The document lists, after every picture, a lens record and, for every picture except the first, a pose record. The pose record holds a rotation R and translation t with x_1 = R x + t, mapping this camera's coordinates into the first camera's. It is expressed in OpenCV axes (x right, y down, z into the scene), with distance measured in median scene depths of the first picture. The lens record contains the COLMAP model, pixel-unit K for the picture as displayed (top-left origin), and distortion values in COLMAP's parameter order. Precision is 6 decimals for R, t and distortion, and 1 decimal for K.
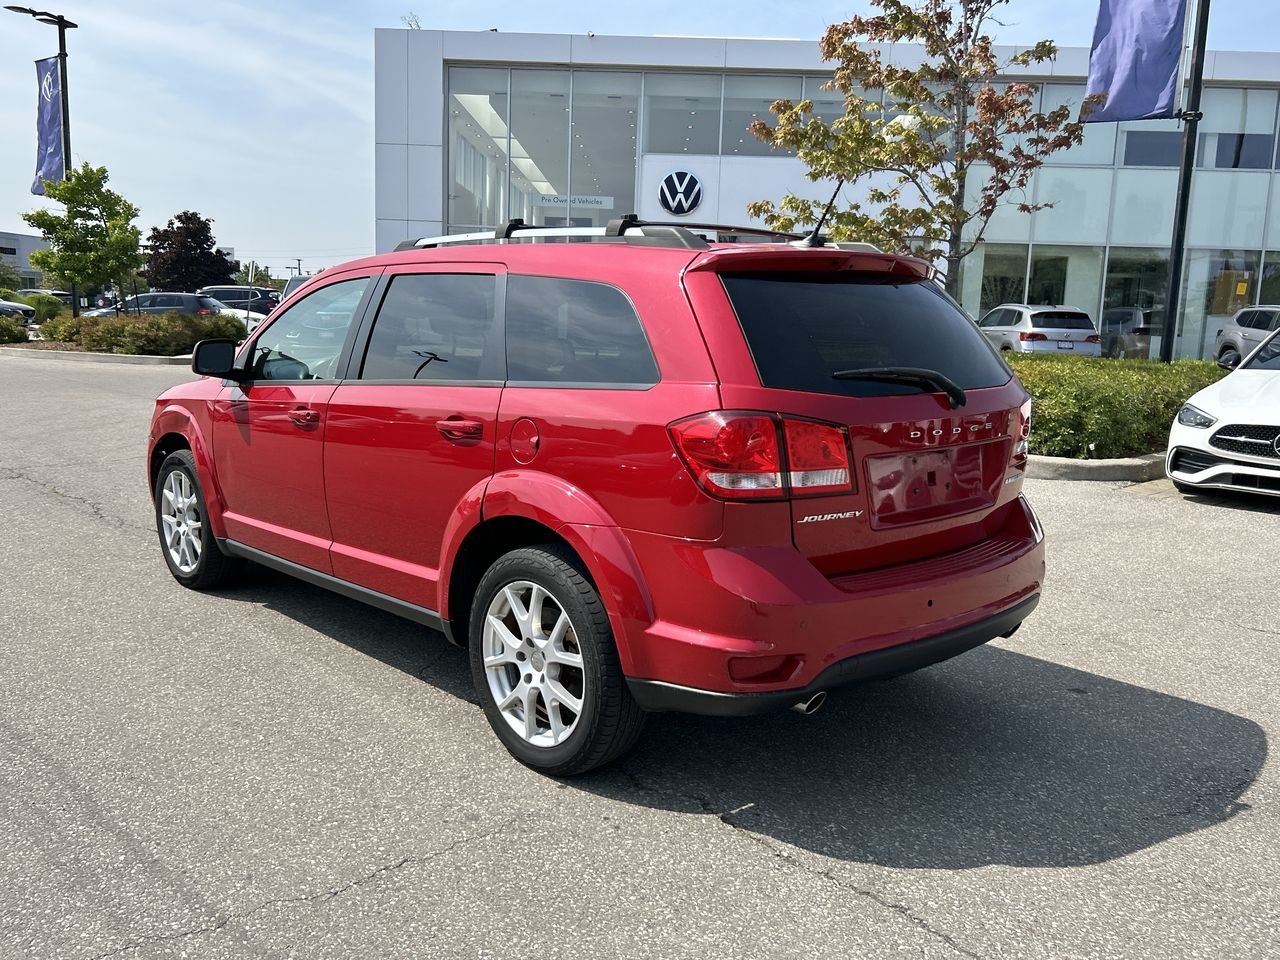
lens RADIAL K [[1074.3, 0, 637.2], [0, 1074.3, 477.8], [0, 0, 1]] dist [0.056167, -0.077174]
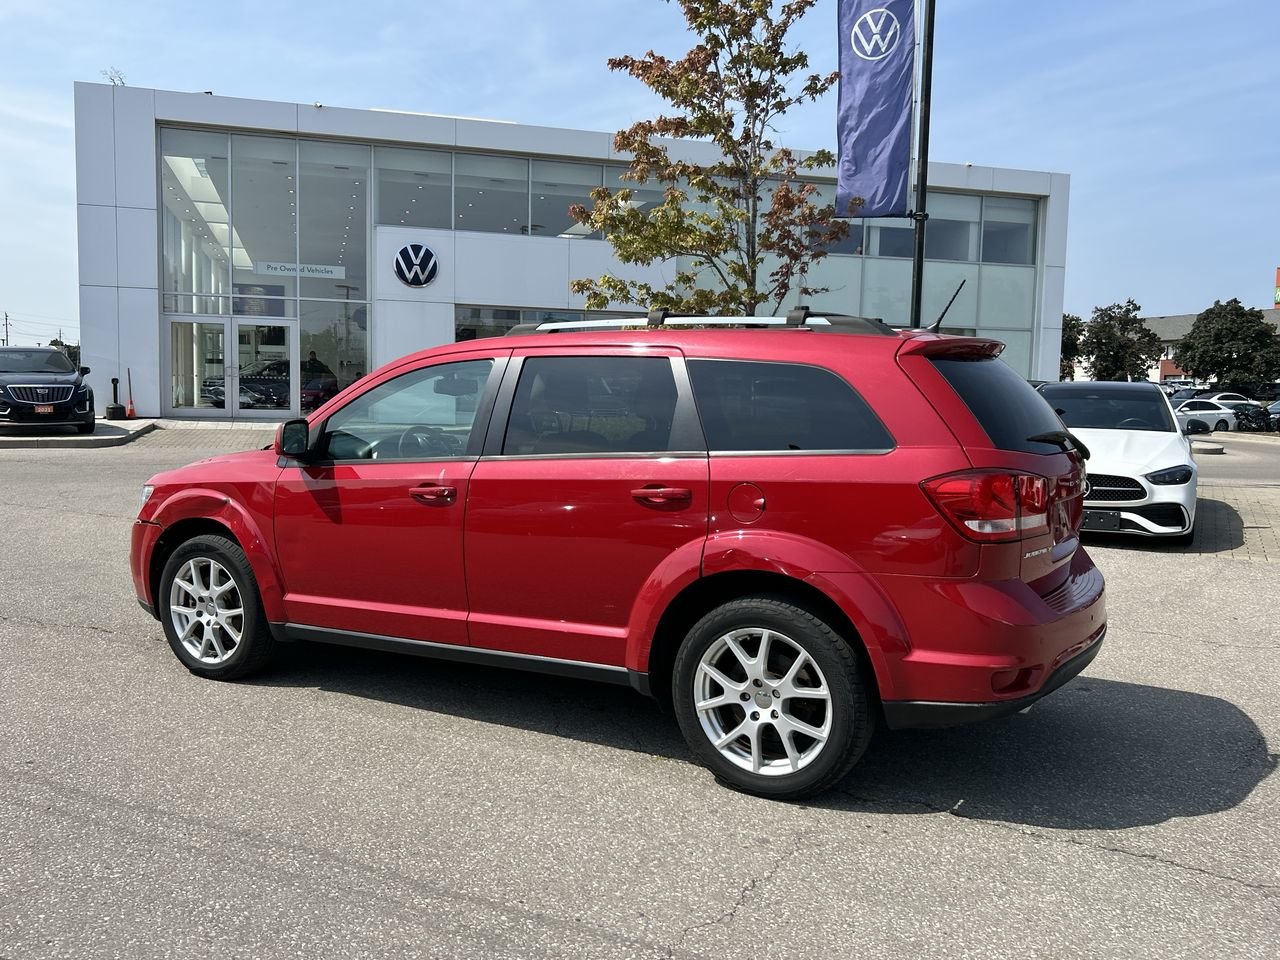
lens RADIAL K [[1074.3, 0, 635.2], [0, 1074.3, 485.5], [0, 0, 1]] dist [0.056167, -0.077174]
pose [[0.952584, -0.038380, 0.301844, -0.176329], [0.055069, 0.997377, -0.046971, -0.002075], [-0.299250, 0.061366, 0.952200, -0.013812]]
